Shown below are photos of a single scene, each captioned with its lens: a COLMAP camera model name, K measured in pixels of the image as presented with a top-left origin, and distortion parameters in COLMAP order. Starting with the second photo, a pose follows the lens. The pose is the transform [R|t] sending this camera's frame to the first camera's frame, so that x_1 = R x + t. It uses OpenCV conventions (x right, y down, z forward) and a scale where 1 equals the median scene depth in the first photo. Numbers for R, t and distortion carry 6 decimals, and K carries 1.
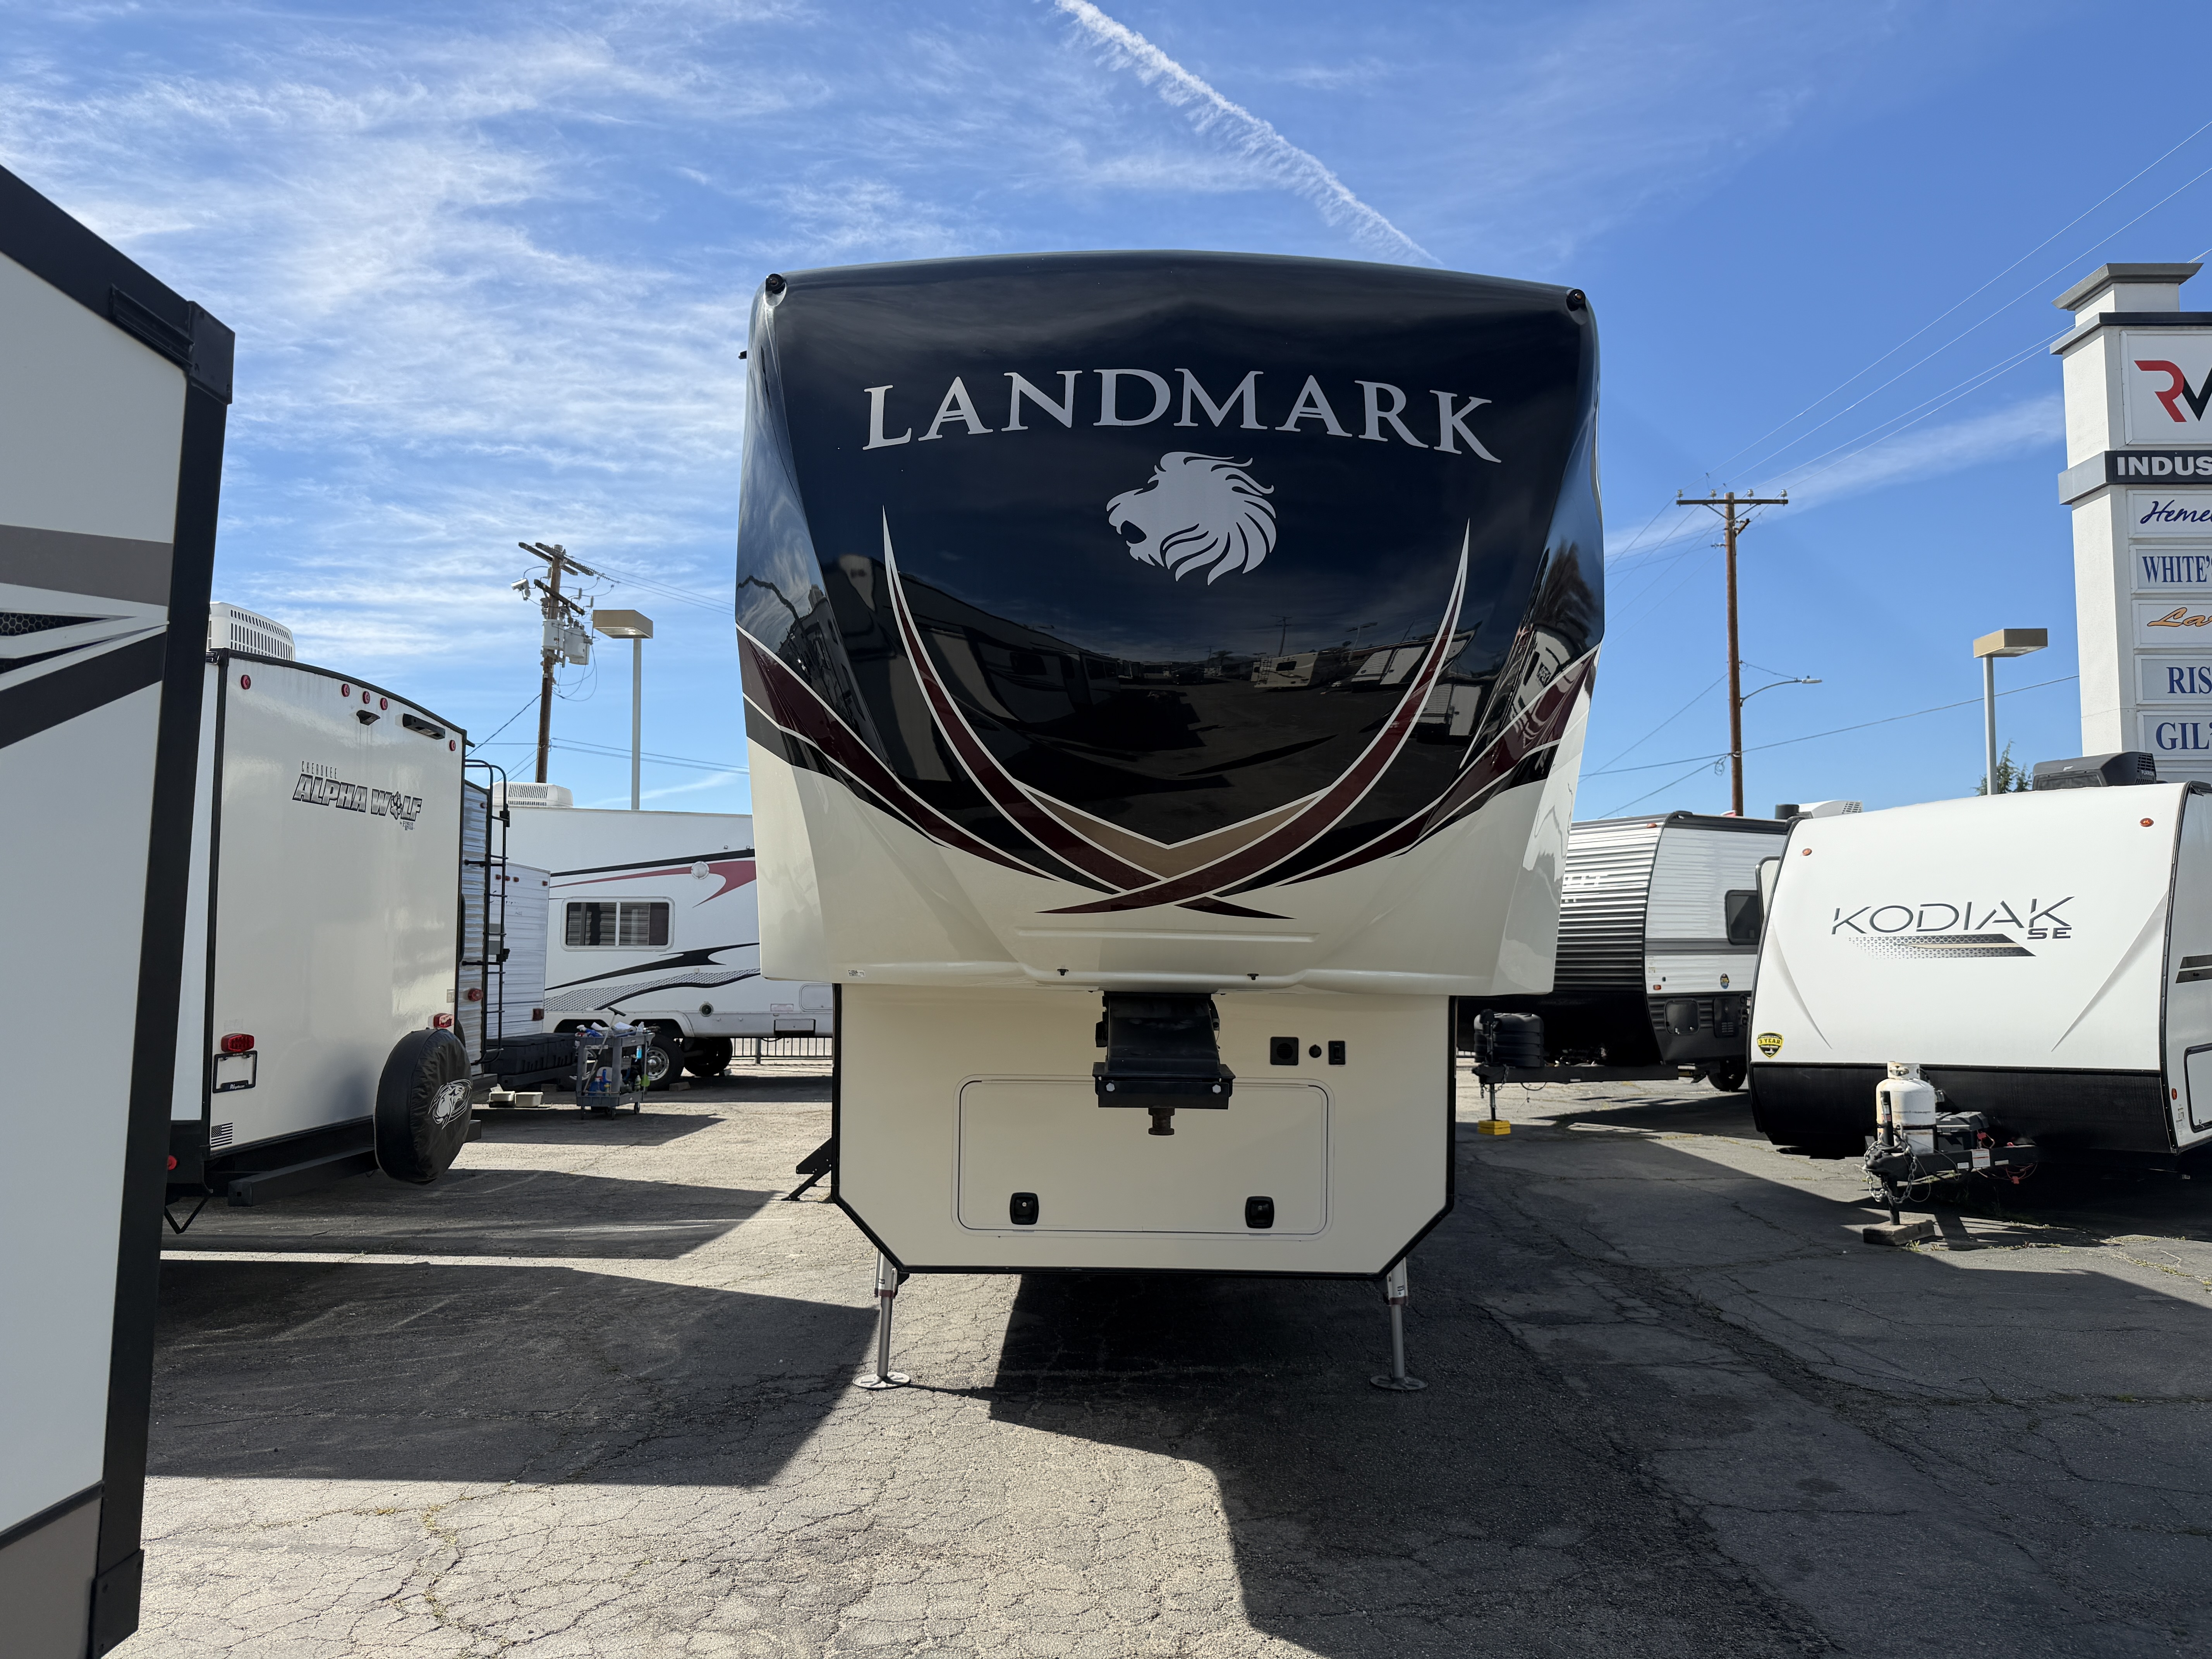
lens RADIAL K [[1598.4, 0, 1057.9], [0, 1598.4, 833.2], [0, 0, 1]] dist [0.011285, -0.002992]
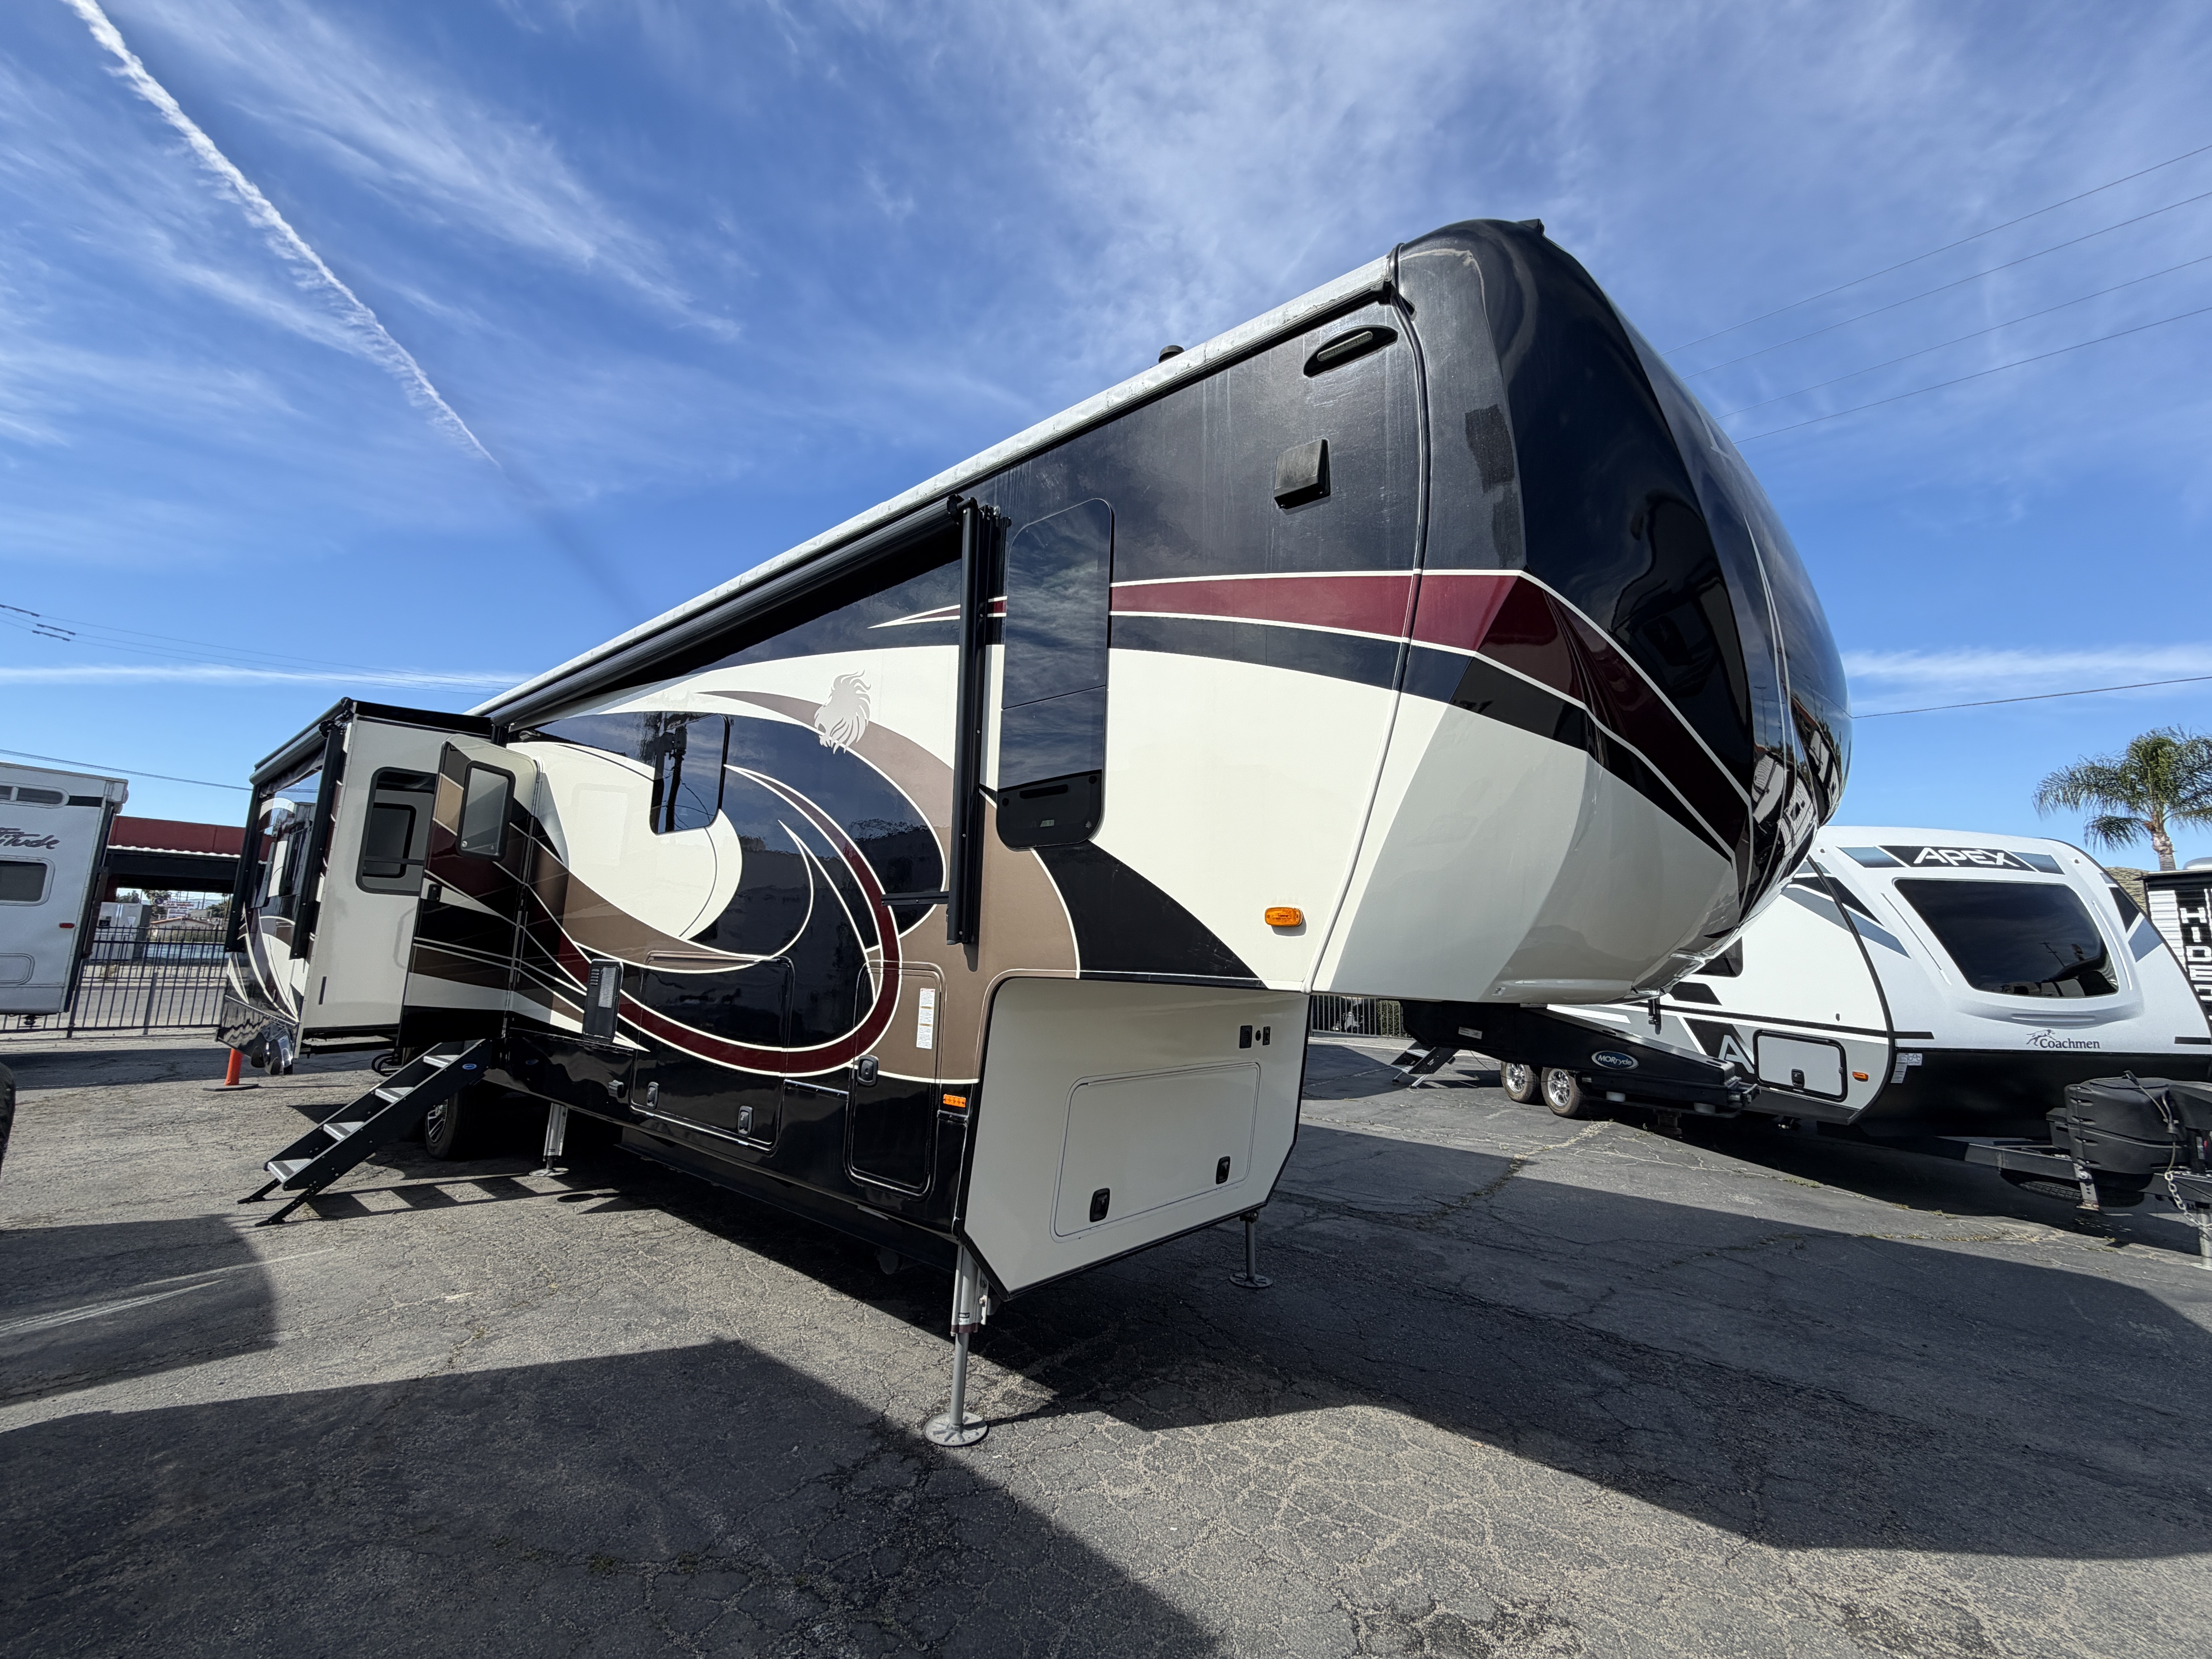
lens RADIAL K [[905.0, 0, 1109.4], [0, 905.0, 832.3], [0, 0, 1]] dist [0.001713, 0.000513]
pose [[0.622063, 0.120788, 0.773594, -0.512723], [-0.089247, 0.992528, -0.083207, 0.044897], [-0.777864, -0.017281, 0.628195, 0.643914]]
